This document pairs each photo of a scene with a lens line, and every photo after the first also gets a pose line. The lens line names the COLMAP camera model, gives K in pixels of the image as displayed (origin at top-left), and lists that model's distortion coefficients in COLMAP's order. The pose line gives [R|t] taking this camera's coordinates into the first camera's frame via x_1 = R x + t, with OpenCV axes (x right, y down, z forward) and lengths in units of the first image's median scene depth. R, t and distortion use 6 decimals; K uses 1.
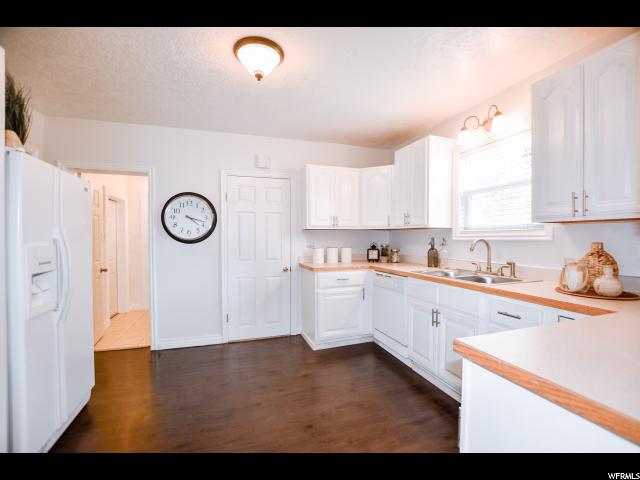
lens RADIAL K [[293.1, 0, 321.6], [0, 293.1, 241.5], [0, 0, 1]] dist [-0.005677, -0.000488]
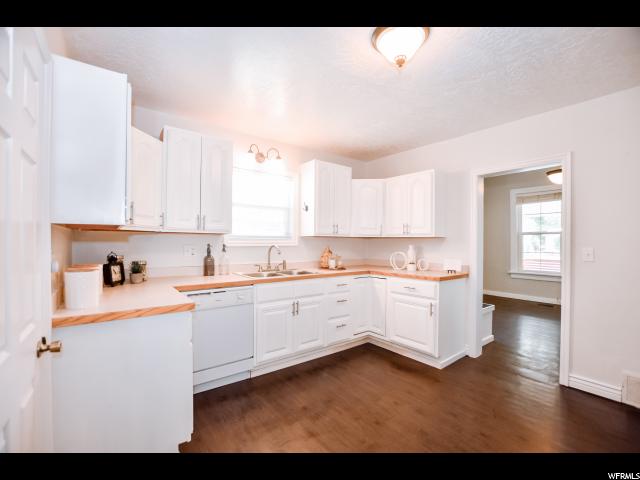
lens RADIAL K [[293.1, 0, 320.9], [0, 293.1, 240.9], [0, 0, 1]] dist [-0.005677, -0.000488]
pose [[-0.329459, 0.007165, 0.944143, -0.765775], [0.011763, 0.999925, -0.003484, -0.020560], [-0.944097, 0.009958, -0.329518, 1.199825]]
